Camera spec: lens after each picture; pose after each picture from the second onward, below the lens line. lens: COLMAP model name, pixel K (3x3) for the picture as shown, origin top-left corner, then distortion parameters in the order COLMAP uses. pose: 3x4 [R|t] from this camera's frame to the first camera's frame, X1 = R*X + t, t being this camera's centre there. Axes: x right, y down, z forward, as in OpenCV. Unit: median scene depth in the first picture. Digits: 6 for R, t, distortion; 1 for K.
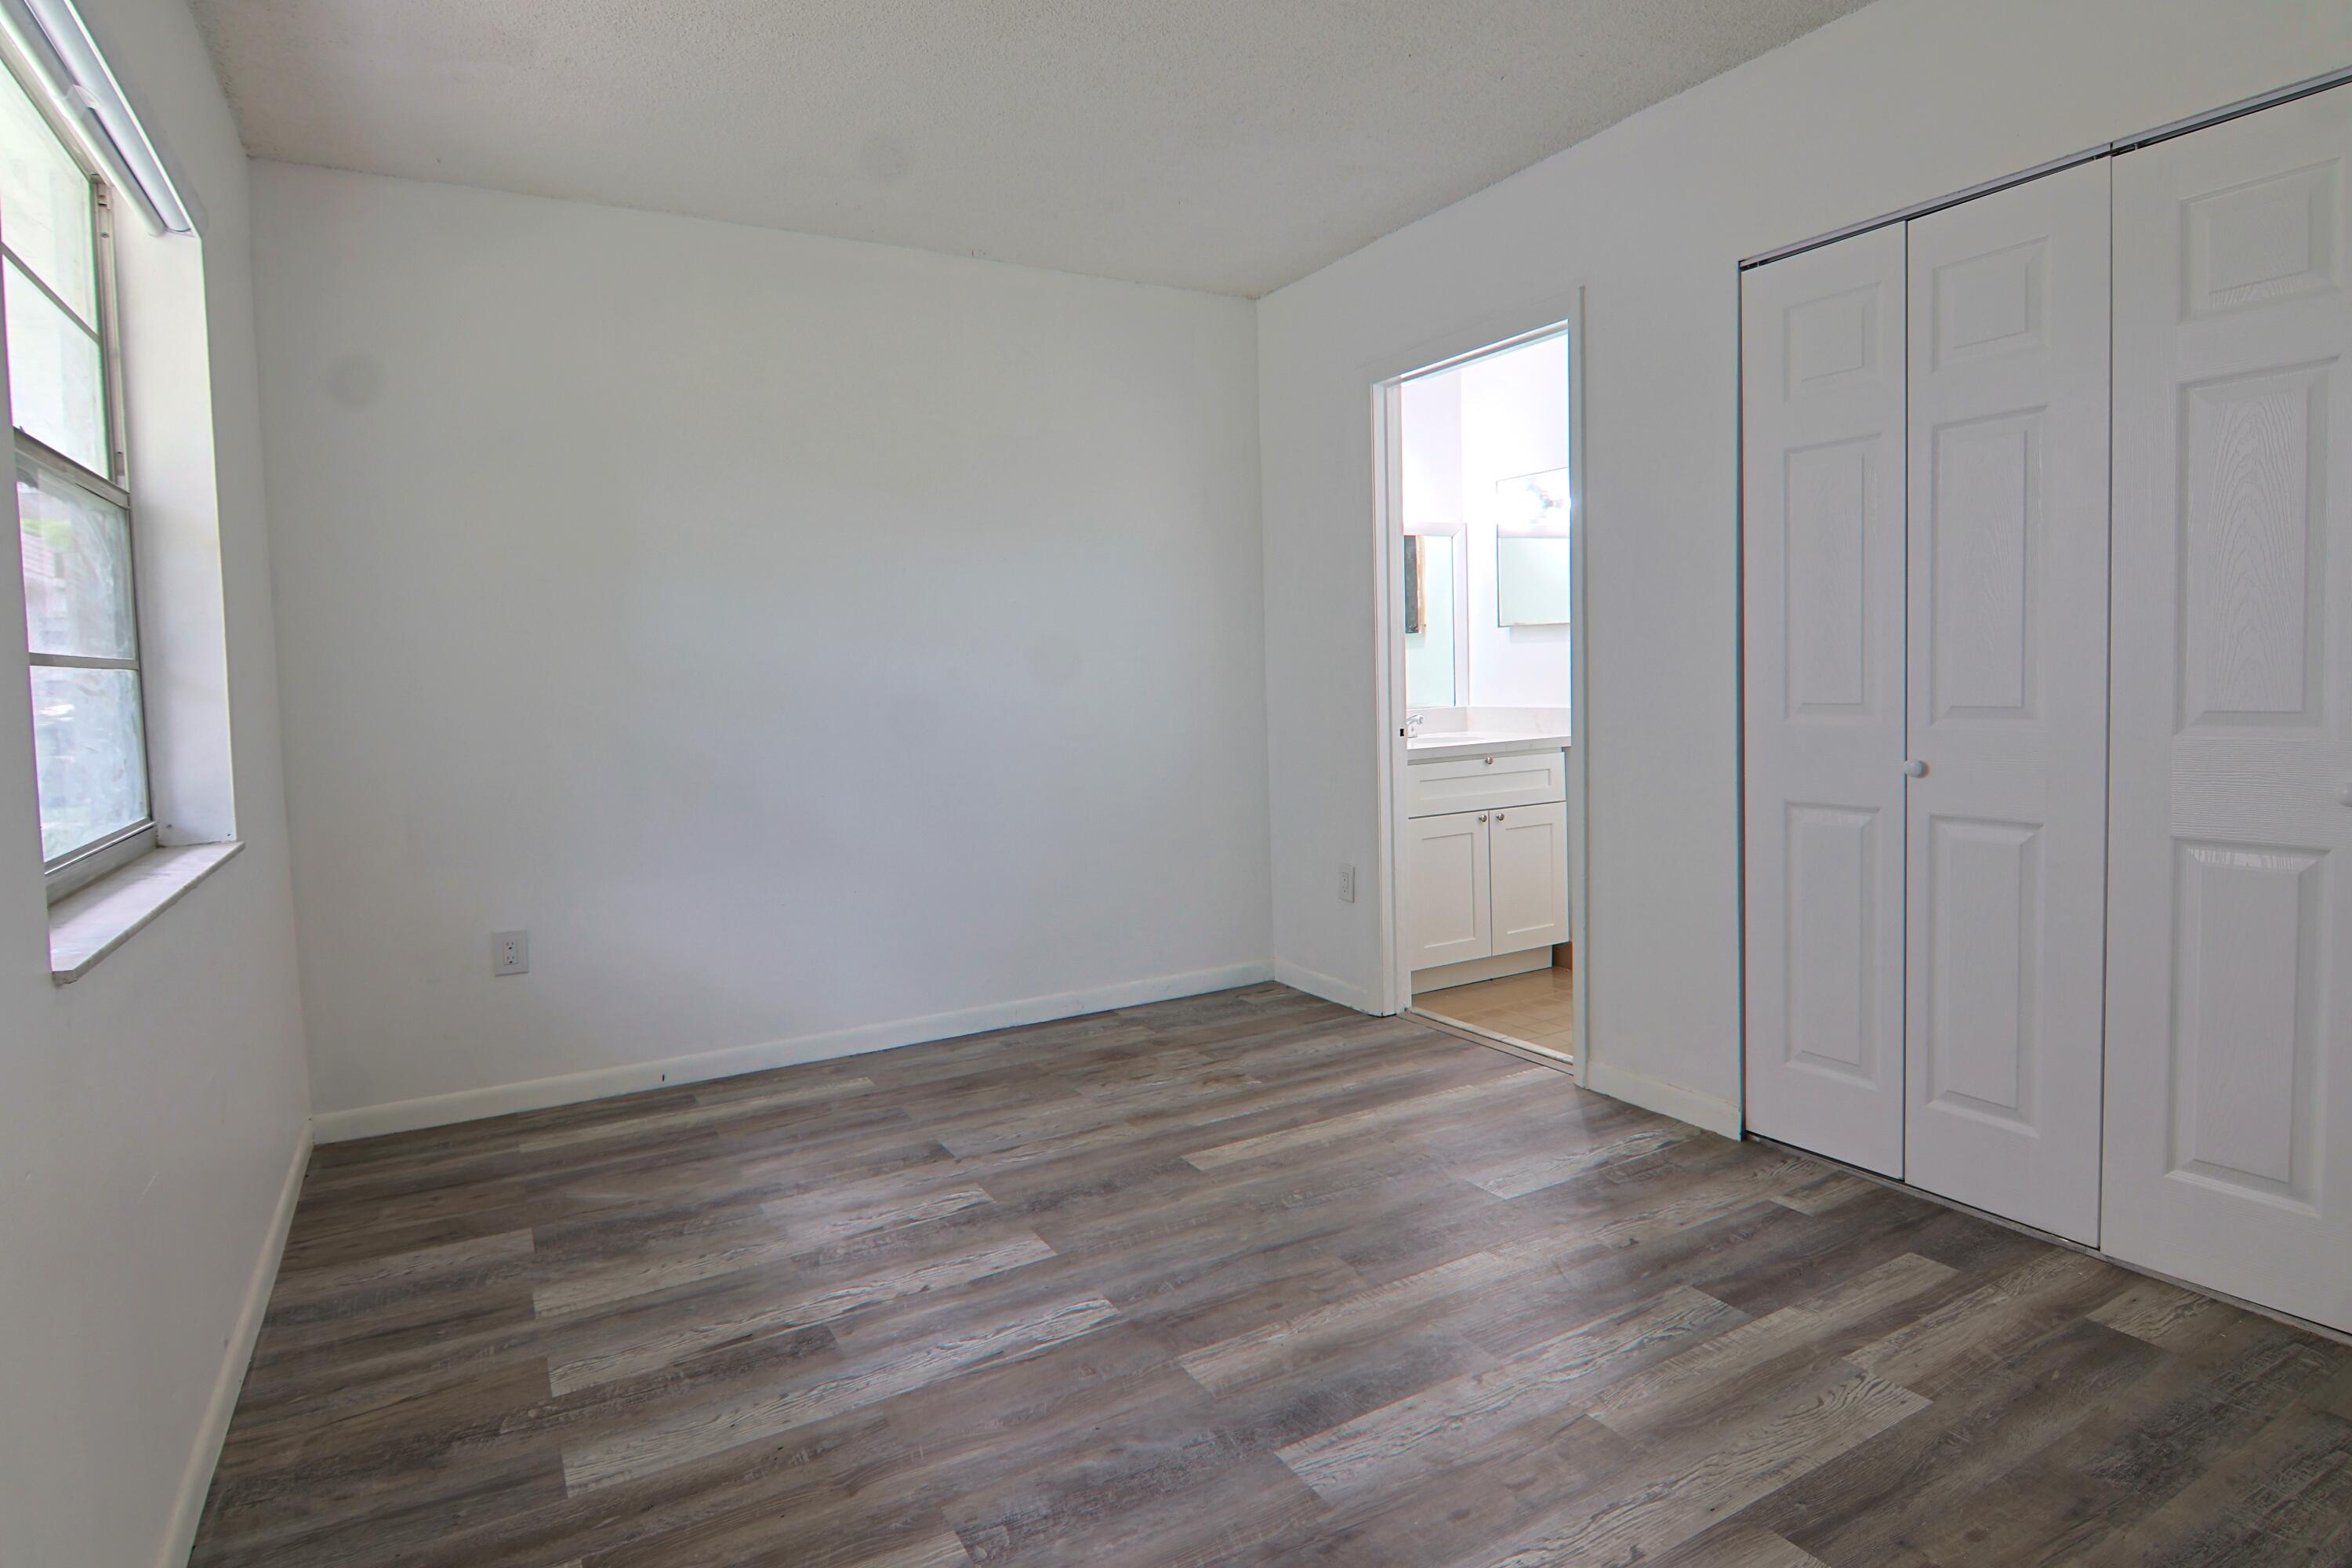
lens RADIAL K [[1264.3, 0, 1171.4], [0, 1264.3, 752.3], [0, 0, 1]] dist [-0.002316, -0.013798]
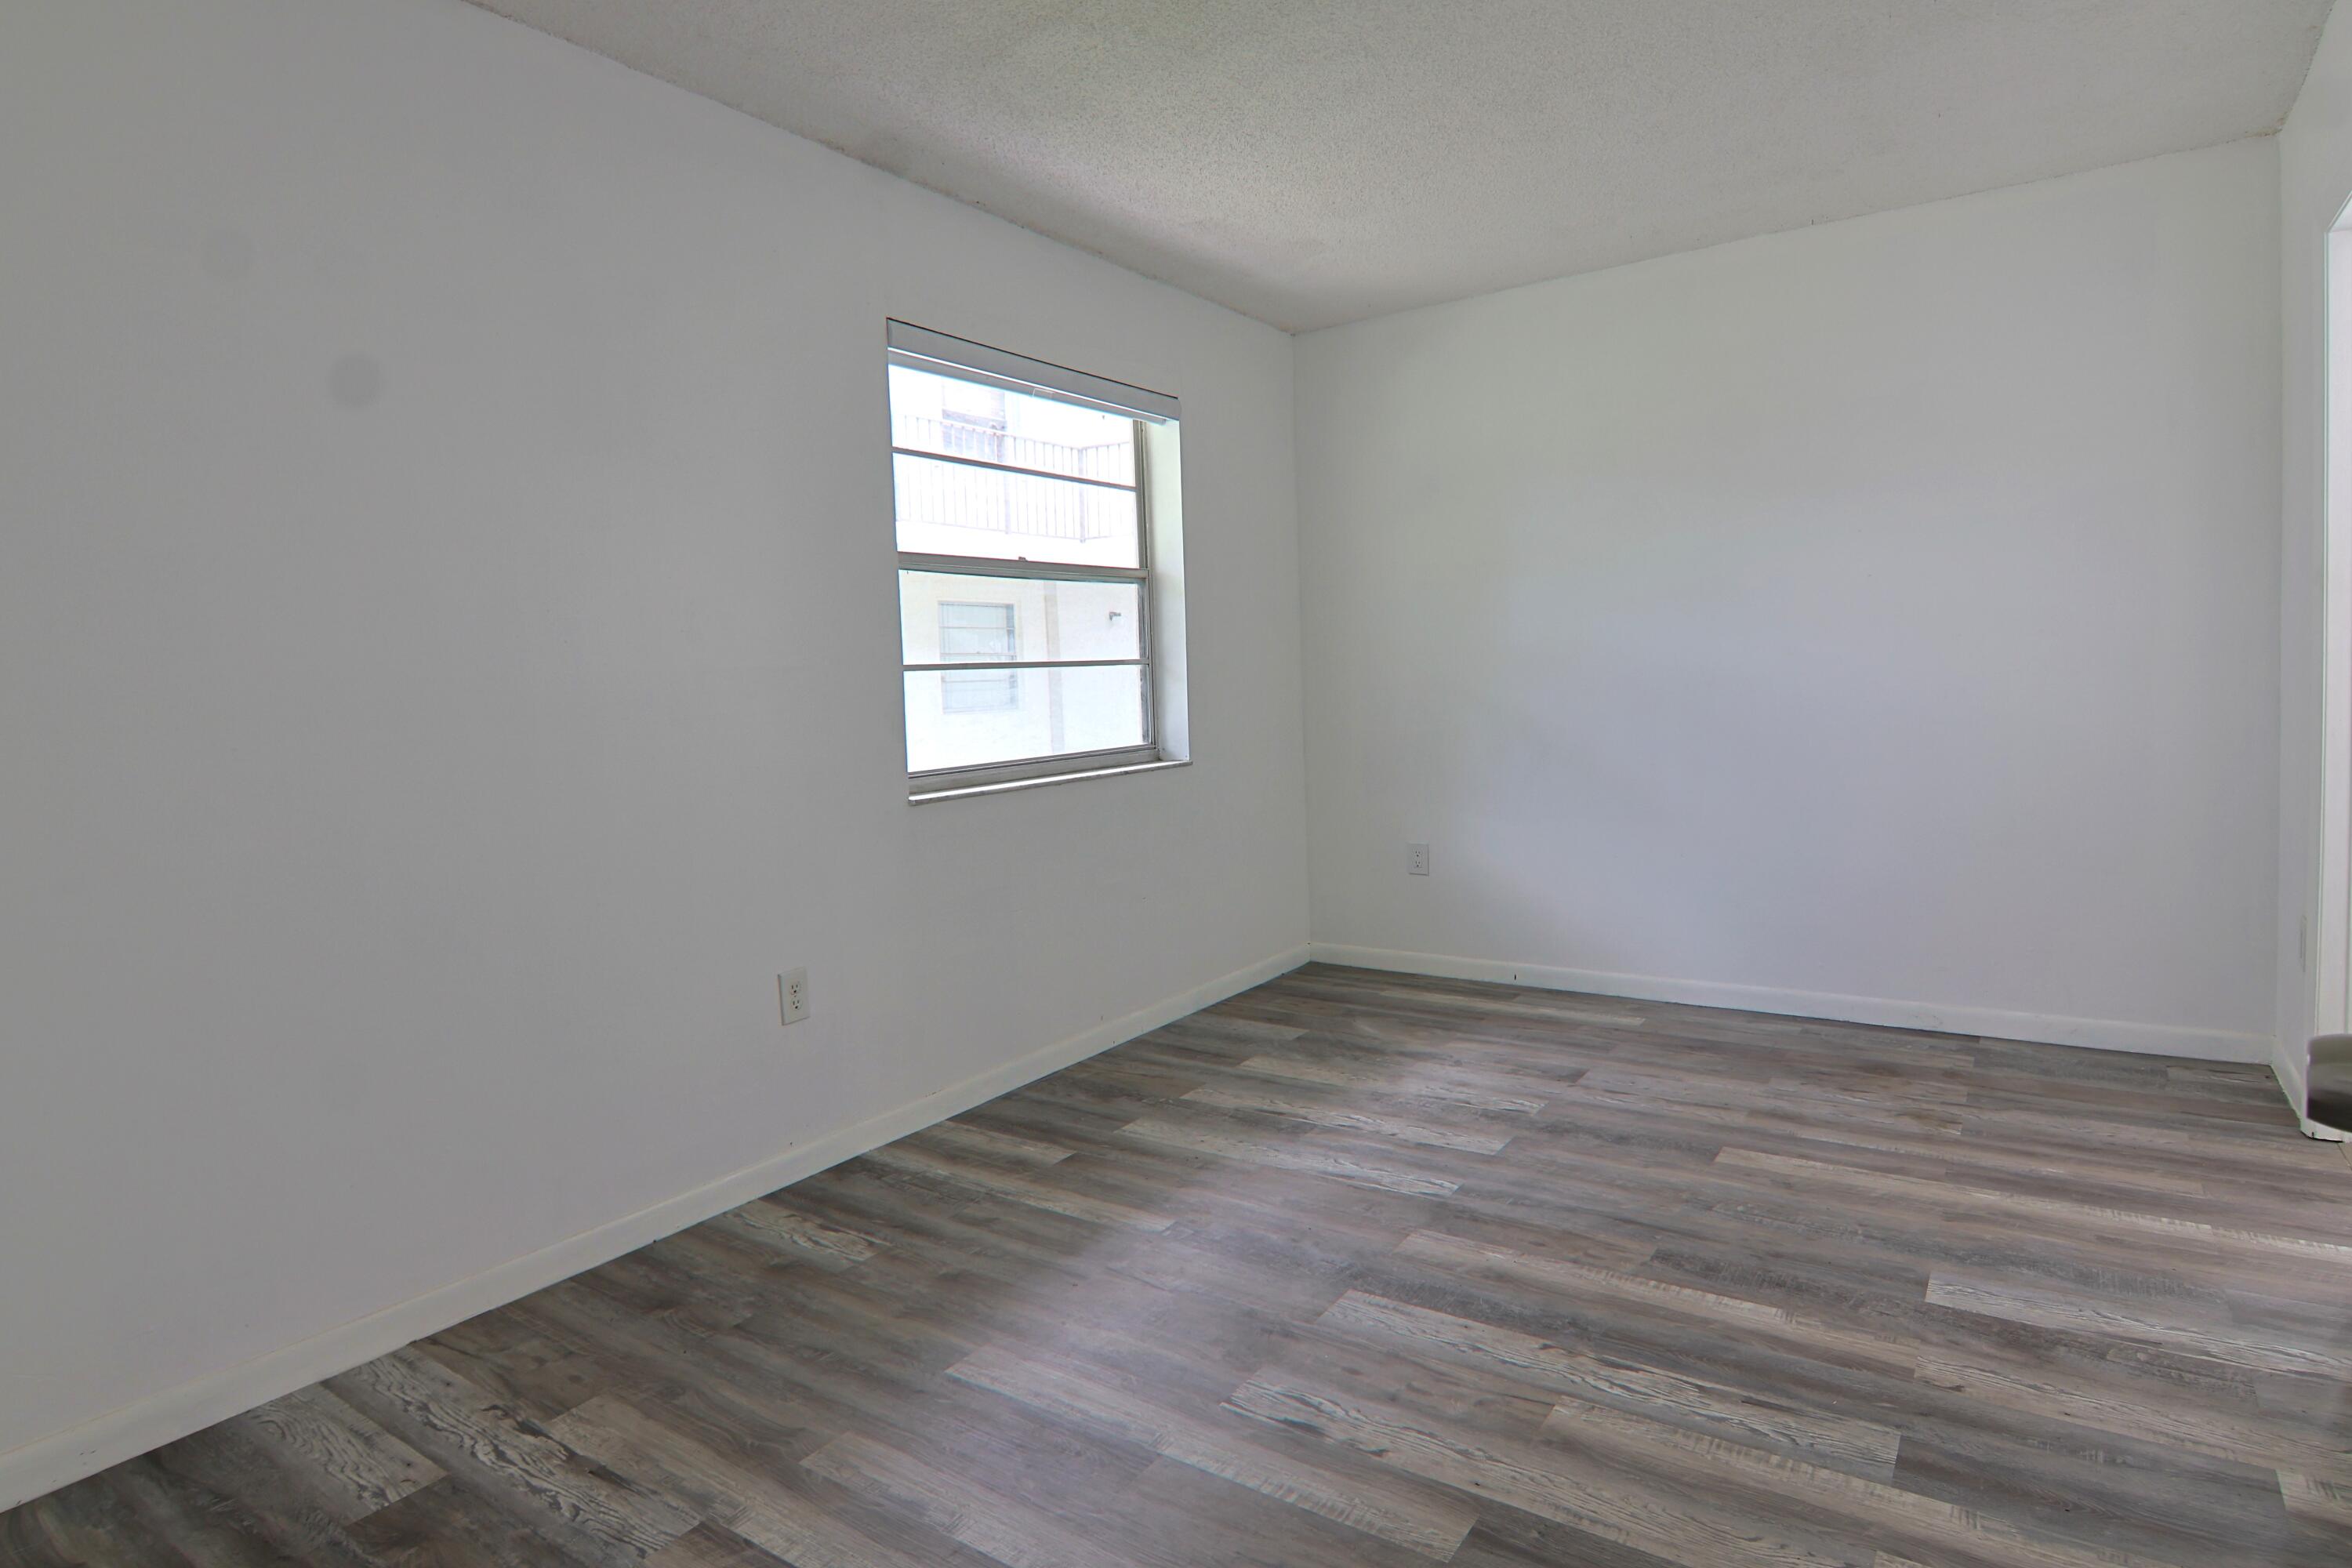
lens RADIAL K [[1264.3, 0, 1171.4], [0, 1264.3, 752.3], [0, 0, 1]] dist [-0.002316, -0.013798]
pose [[0.429886, 0.064782, -0.900556, 0.746026], [-0.033339, 0.997881, 0.055869, -0.032196], [0.902267, 0.006007, 0.431135, 0.193852]]
